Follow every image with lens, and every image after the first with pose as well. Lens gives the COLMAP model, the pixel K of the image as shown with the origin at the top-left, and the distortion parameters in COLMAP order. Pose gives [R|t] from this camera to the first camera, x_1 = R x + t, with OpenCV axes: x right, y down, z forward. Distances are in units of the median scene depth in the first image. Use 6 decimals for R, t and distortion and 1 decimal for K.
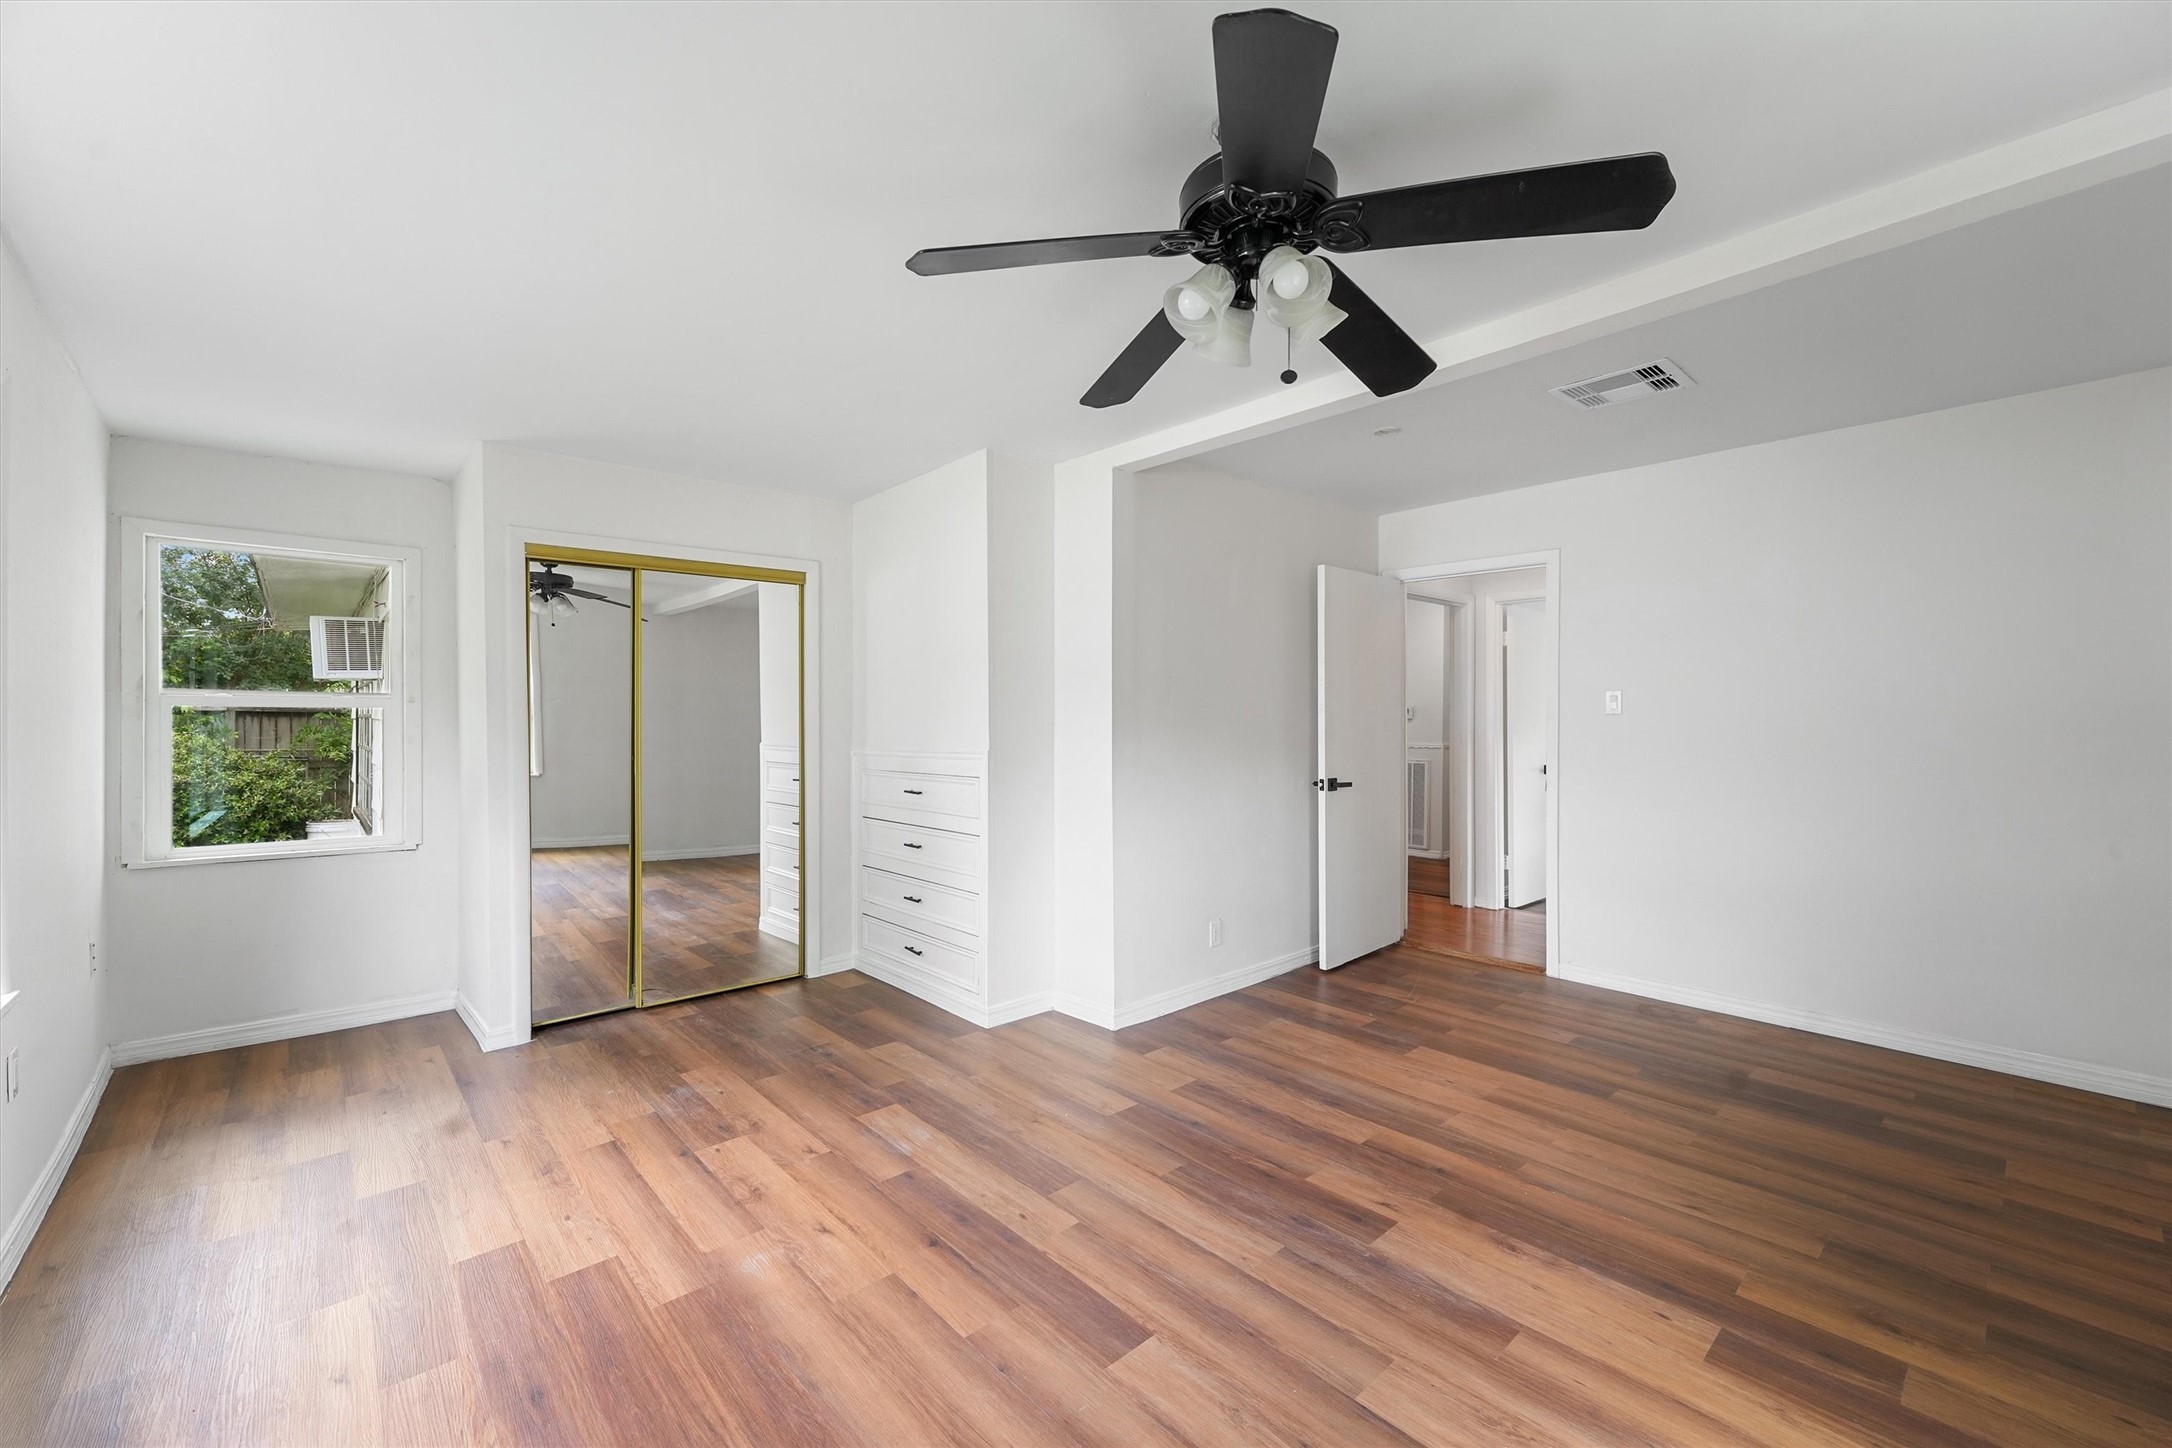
lens RADIAL K [[861.5, 0, 1082.2], [0, 861.5, 726.4], [0, 0, 1]] dist [0.002959, -0.000137]
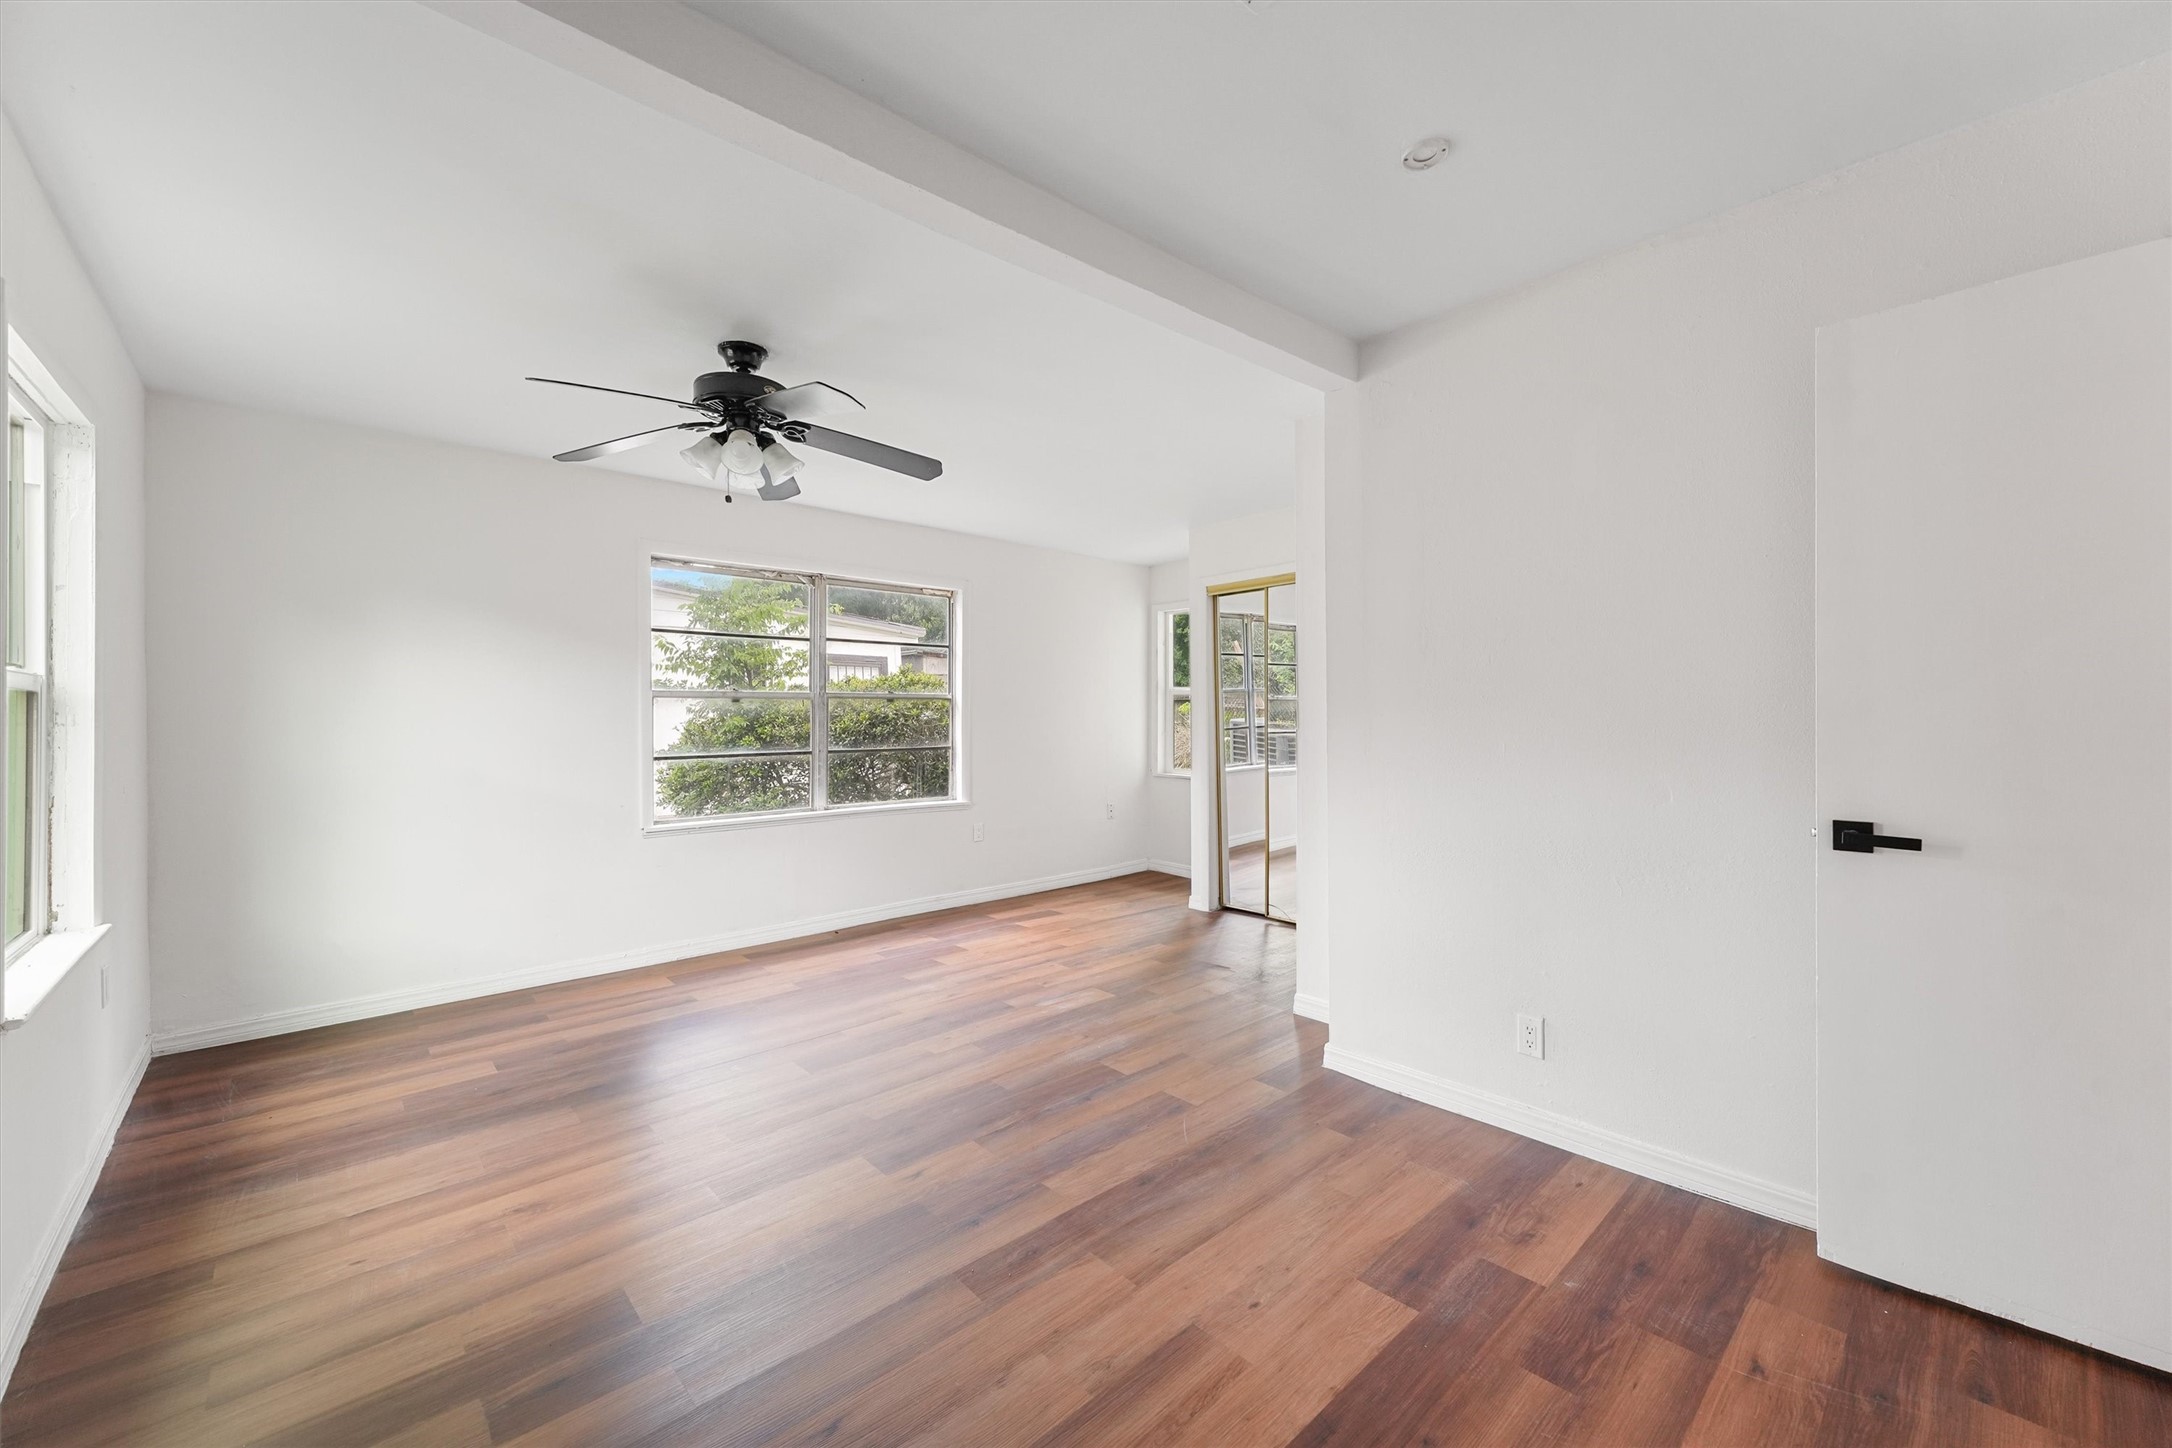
lens RADIAL K [[861.5, 0, 1082.1], [0, 861.5, 713.4], [0, 0, 1]] dist [0.002959, -0.000137]
pose [[0.004555, 0.002796, -0.999986, 1.105702], [-0.001600, 0.999995, 0.002788, 0.009629], [0.999988, 0.001588, 0.004559, 0.965235]]
